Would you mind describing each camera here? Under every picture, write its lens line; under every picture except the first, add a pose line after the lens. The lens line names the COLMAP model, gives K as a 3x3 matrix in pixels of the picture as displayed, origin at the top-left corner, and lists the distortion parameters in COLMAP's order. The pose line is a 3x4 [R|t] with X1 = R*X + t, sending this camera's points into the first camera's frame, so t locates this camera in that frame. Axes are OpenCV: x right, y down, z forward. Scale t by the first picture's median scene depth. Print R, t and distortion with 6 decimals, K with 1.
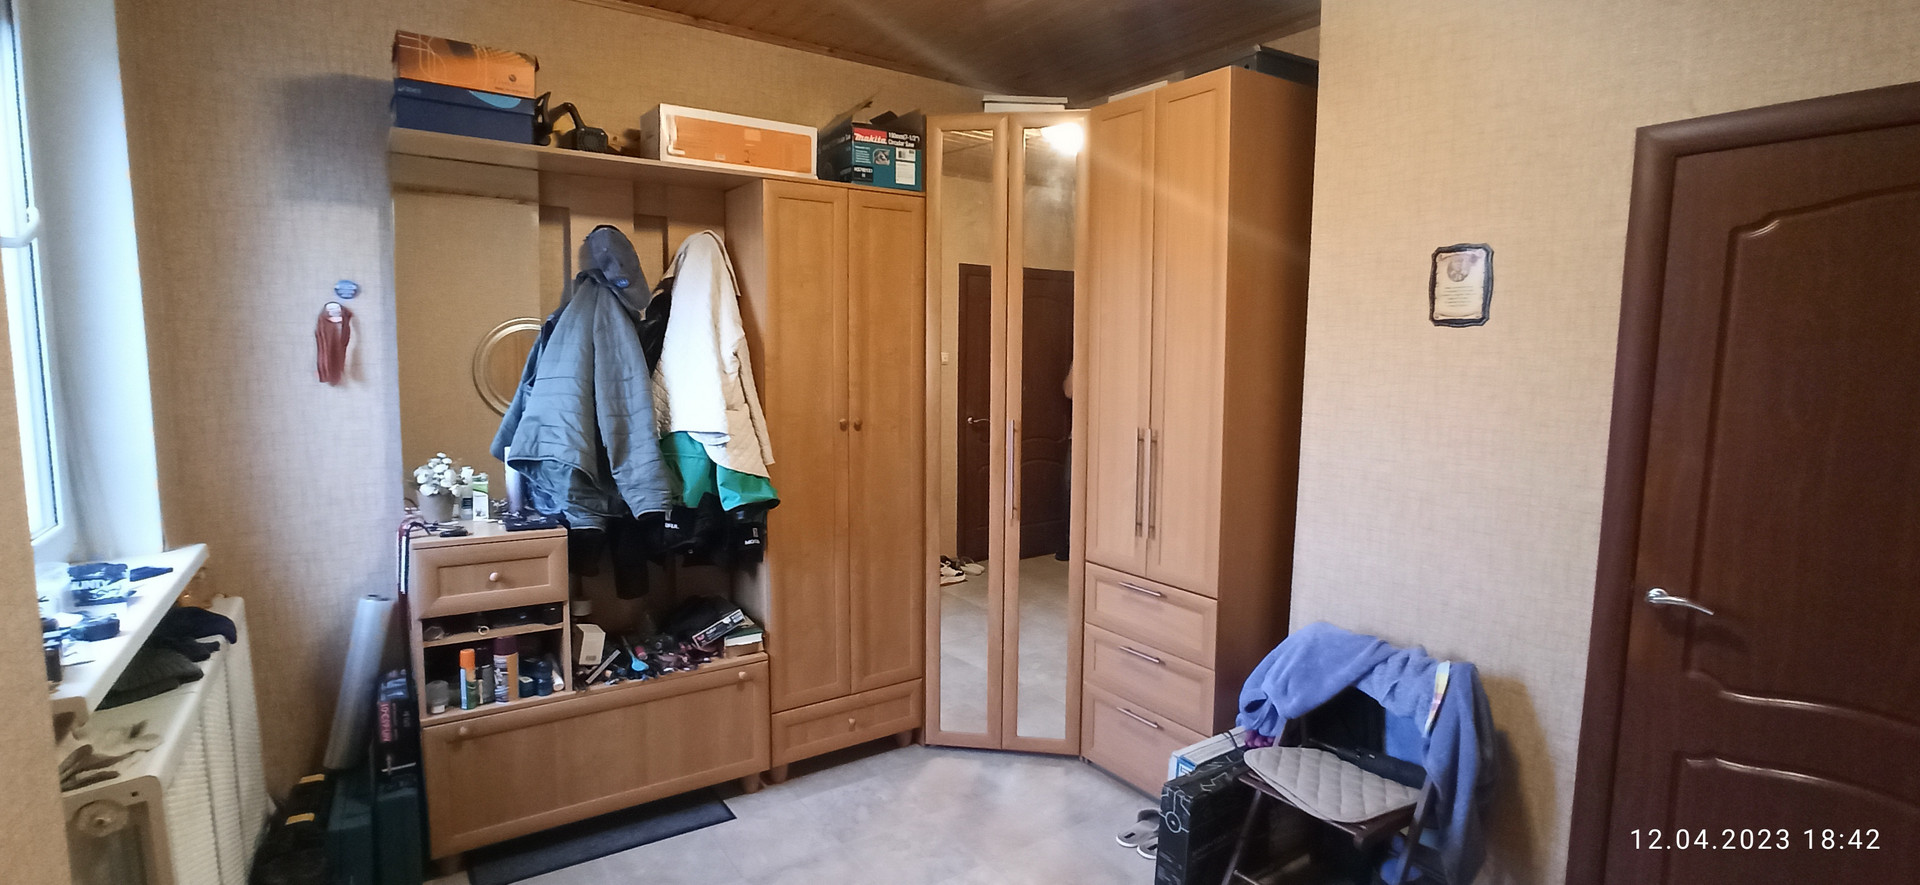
lens RADIAL K [[868.7, 0, 954.7], [0, 868.7, 434.9], [0, 0, 1]] dist [-0.068777, 0.041640]
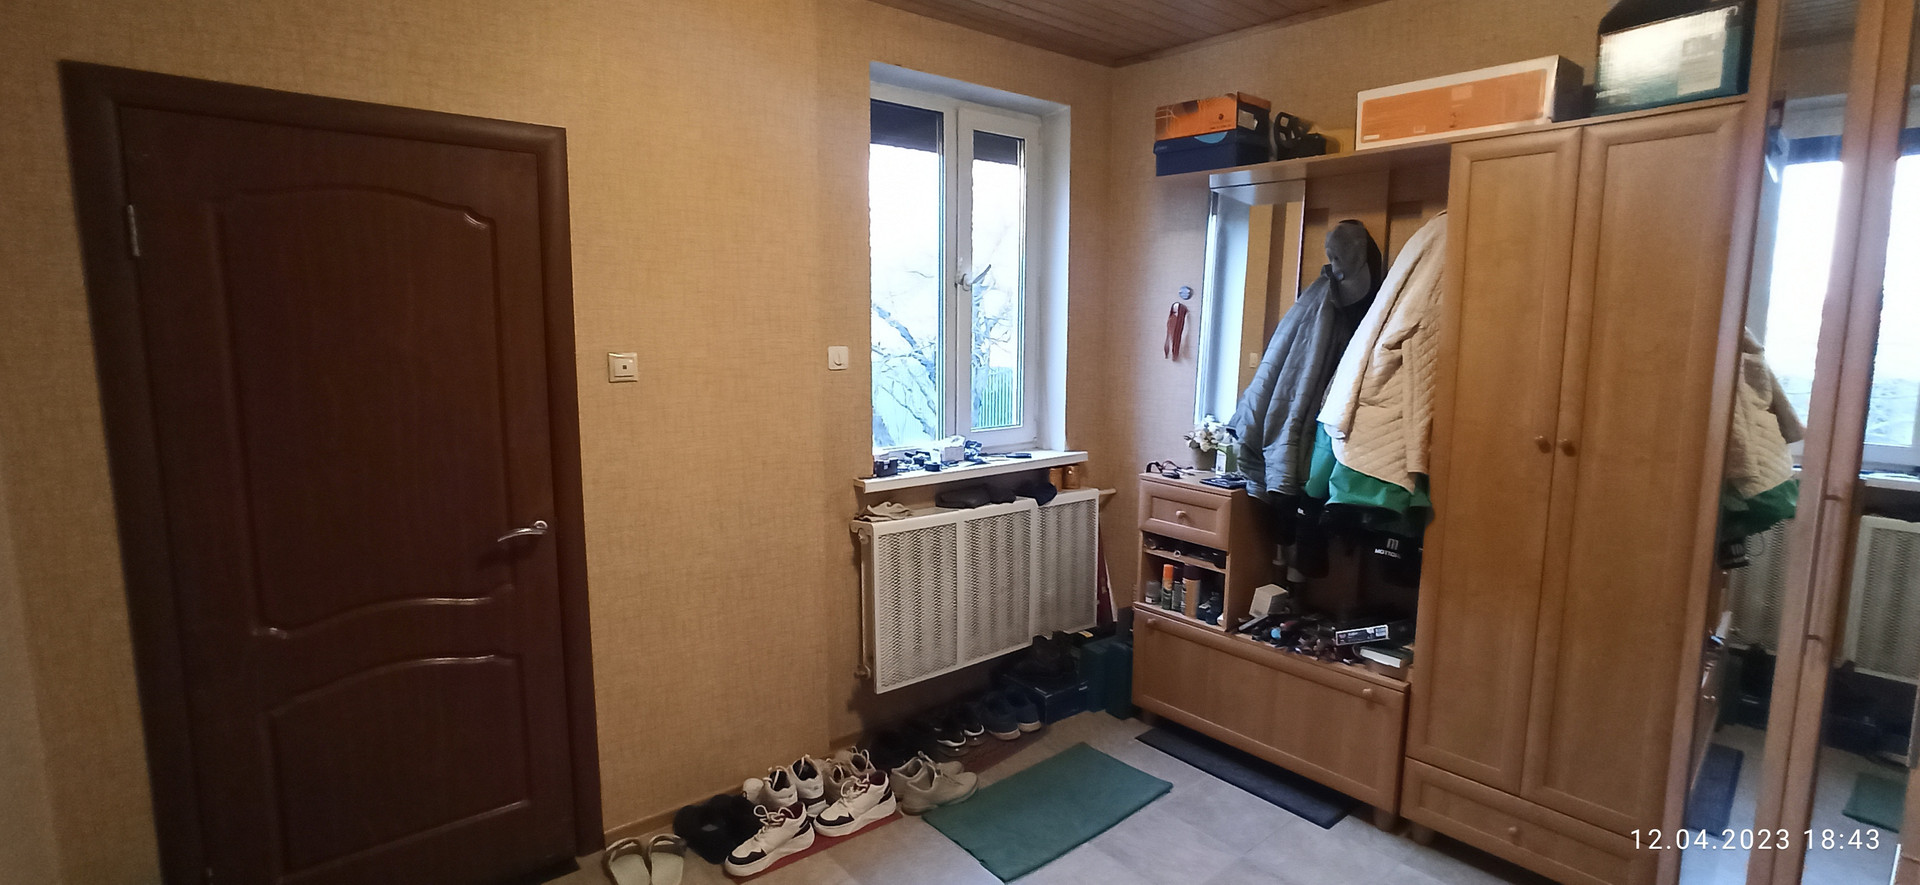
lens RADIAL K [[868.7, 0, 954.7], [0, 868.7, 434.9], [0, 0, 1]] dist [-0.068777, 0.041640]
pose [[0.091247, 0.118490, -0.988754, 0.624603], [-0.109410, 0.988078, 0.108312, -0.049014], [0.989800, 0.098296, 0.103123, 0.462495]]
